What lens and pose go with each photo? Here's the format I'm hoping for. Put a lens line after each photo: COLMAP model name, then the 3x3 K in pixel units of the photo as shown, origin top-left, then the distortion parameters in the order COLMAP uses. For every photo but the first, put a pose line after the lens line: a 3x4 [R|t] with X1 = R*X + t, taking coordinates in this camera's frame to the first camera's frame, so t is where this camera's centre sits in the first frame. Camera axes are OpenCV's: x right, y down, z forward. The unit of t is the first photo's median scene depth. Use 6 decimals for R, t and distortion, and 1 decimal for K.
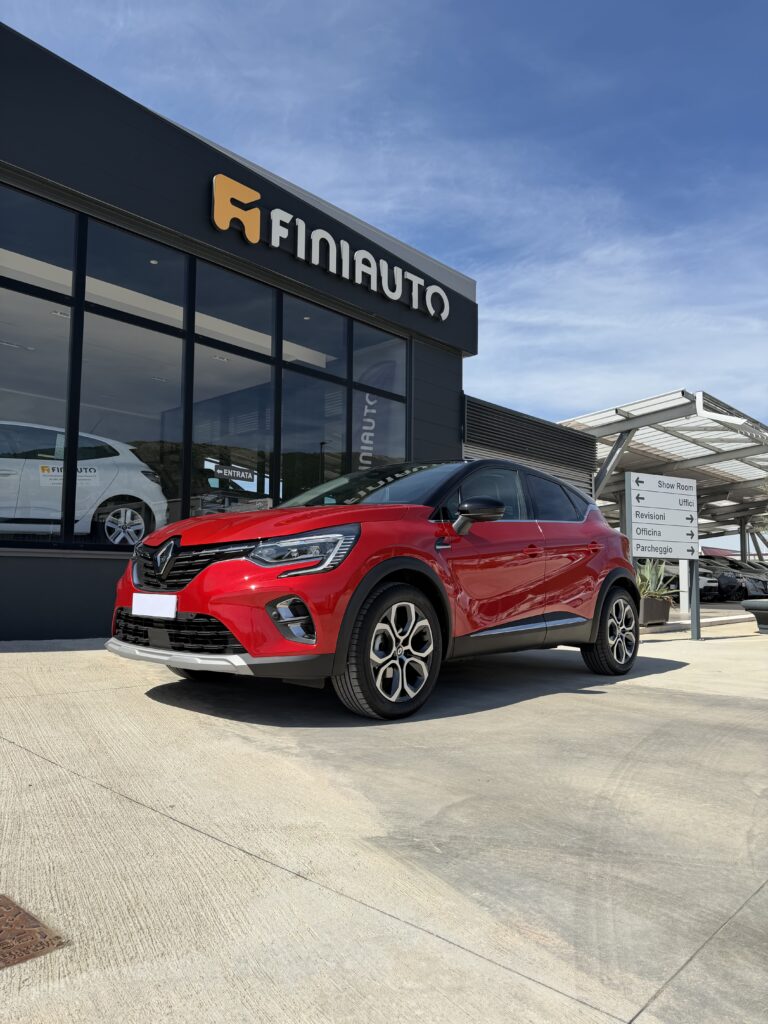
lens RADIAL K [[722.8, 0, 384.4], [0, 722.8, 542.2], [0, 0, 1]] dist [0.002182, 0.000126]
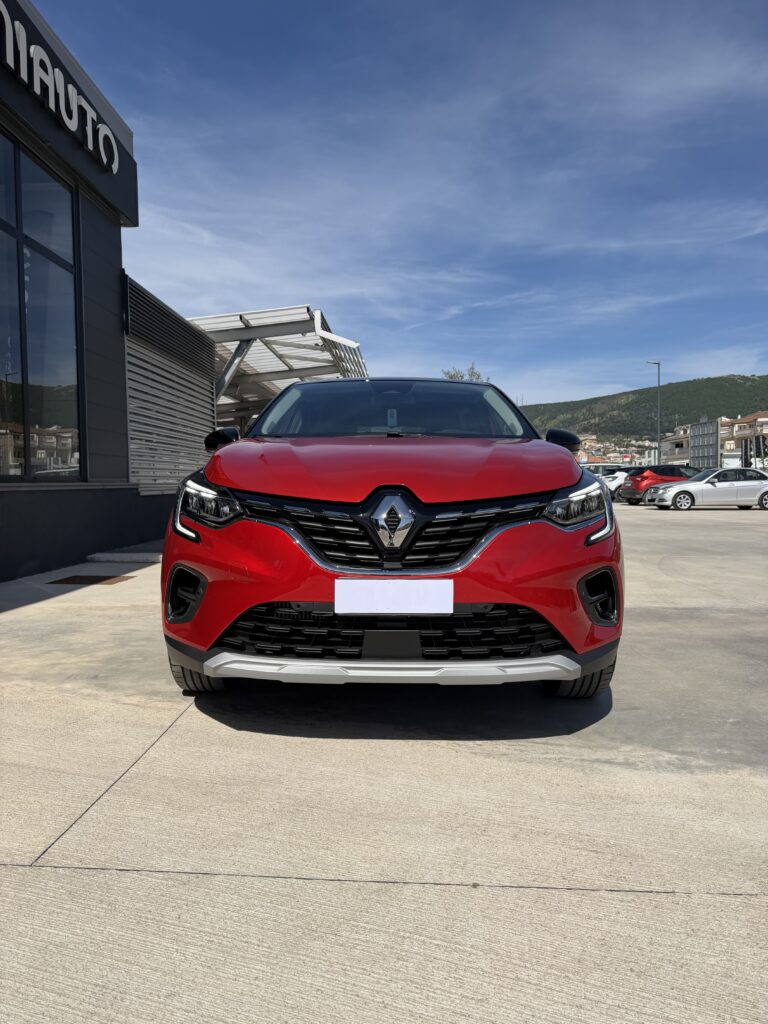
lens RADIAL K [[731.9, 0, 384.0], [0, 731.9, 512.0], [0, 0, 1]] dist [0.109791, -0.108487]
pose [[0.758246, -0.039012, 0.650800, -0.243312], [-0.018839, 0.996480, 0.081684, -0.013303], [-0.651696, -0.074197, 0.754842, 0.167687]]
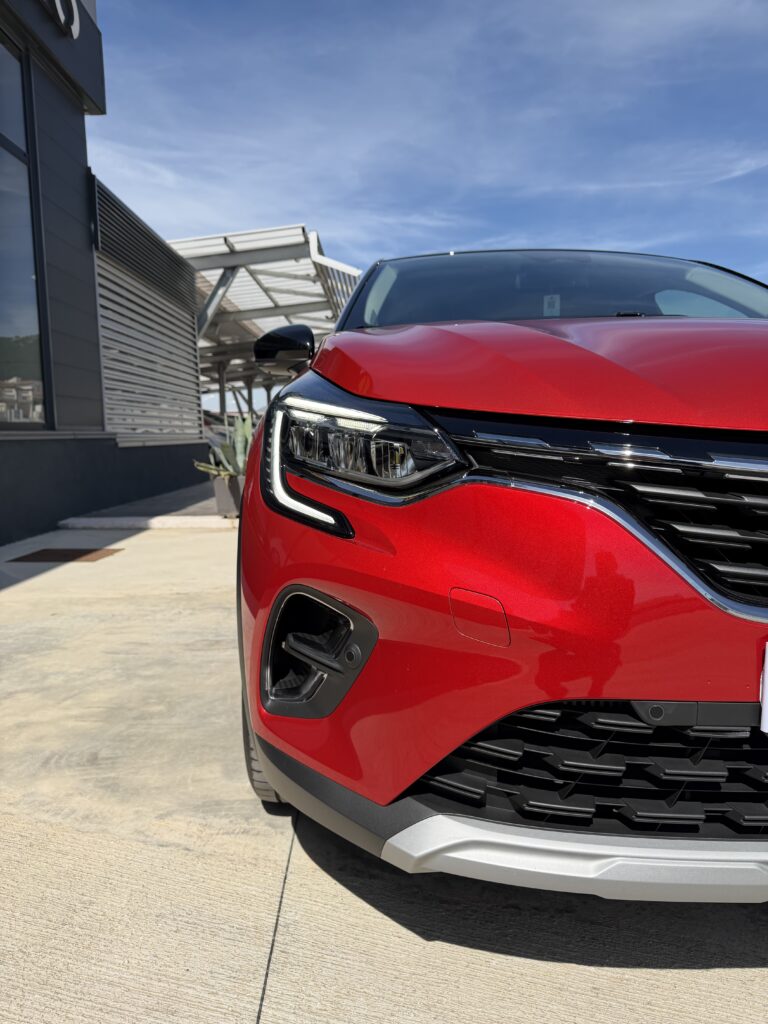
lens RADIAL K [[745.4, 0, 389.8], [0, 745.4, 510.4], [0, 0, 1]] dist [0.031694, -0.004472]
pose [[0.729625, -0.089187, 0.678007, -0.200250], [-0.011480, 0.989722, 0.142545, -0.001465], [-0.683751, -0.111788, 0.721102, 0.302797]]
